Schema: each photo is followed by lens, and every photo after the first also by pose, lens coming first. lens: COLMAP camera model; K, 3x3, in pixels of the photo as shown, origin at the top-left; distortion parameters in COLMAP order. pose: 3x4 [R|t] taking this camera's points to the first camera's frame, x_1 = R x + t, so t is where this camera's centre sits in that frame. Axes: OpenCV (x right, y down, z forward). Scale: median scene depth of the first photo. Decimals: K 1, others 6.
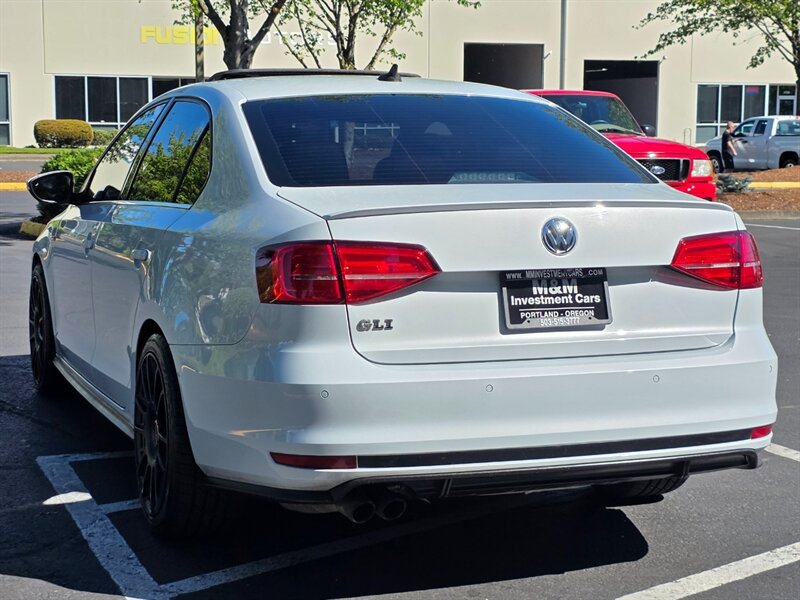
lens RADIAL K [[1528.9, 0, 400.0], [0, 1528.9, 300.0], [0, 0, 1]] dist [0.111592, 0.190755]
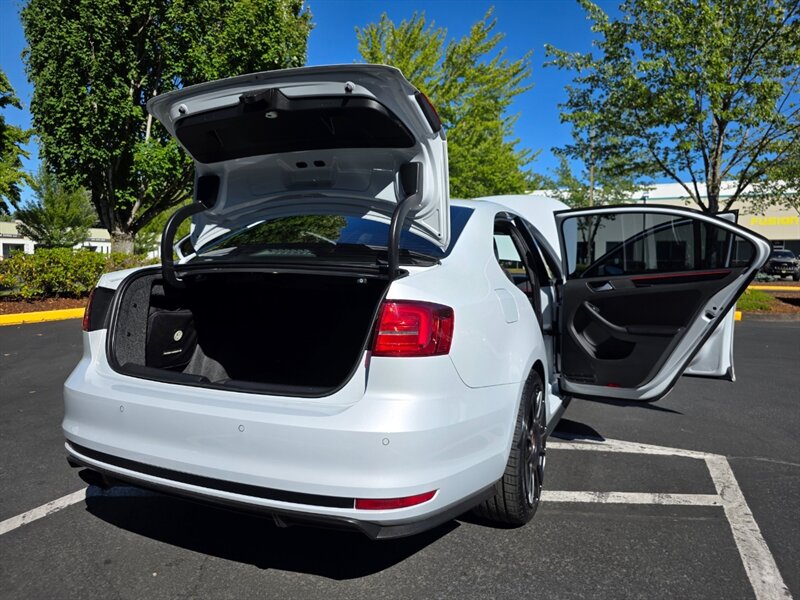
lens RADIAL K [[550.3, 0, 401.1], [0, 550.3, 291.4], [0, 0, 1]] dist [0.010485, 0.003244]
pose [[0.710997, 0.040854, -0.702007, 0.516014], [-0.084938, 0.995991, -0.028064, -0.043958], [0.698046, 0.079581, 0.711617, 0.794786]]
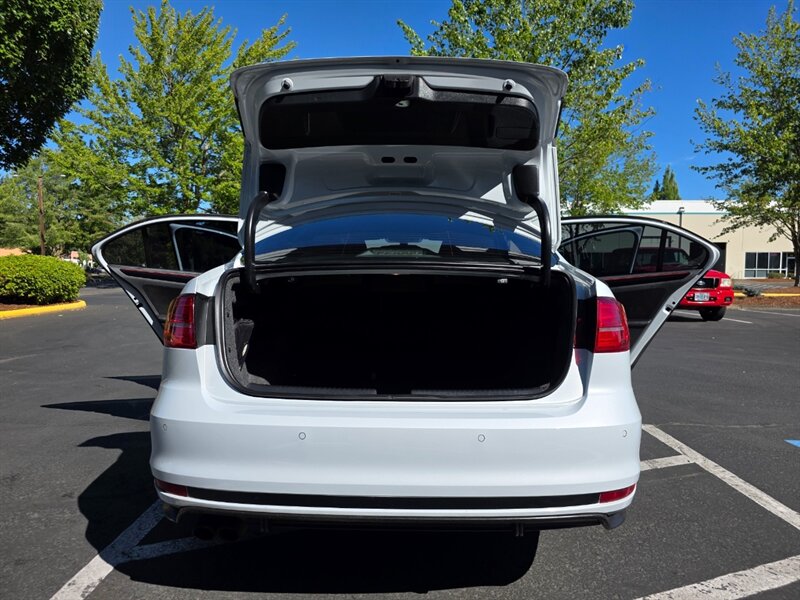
lens RADIAL K [[545.1, 0, 400.0], [0, 545.1, 300.0], [0, 0, 1]] dist [0.021300, -0.004785]
pose [[0.928544, 0.020996, -0.370629, 0.248137], [-0.043818, 0.997619, -0.053265, -0.018367], [0.368628, 0.065699, 0.927252, 0.641485]]
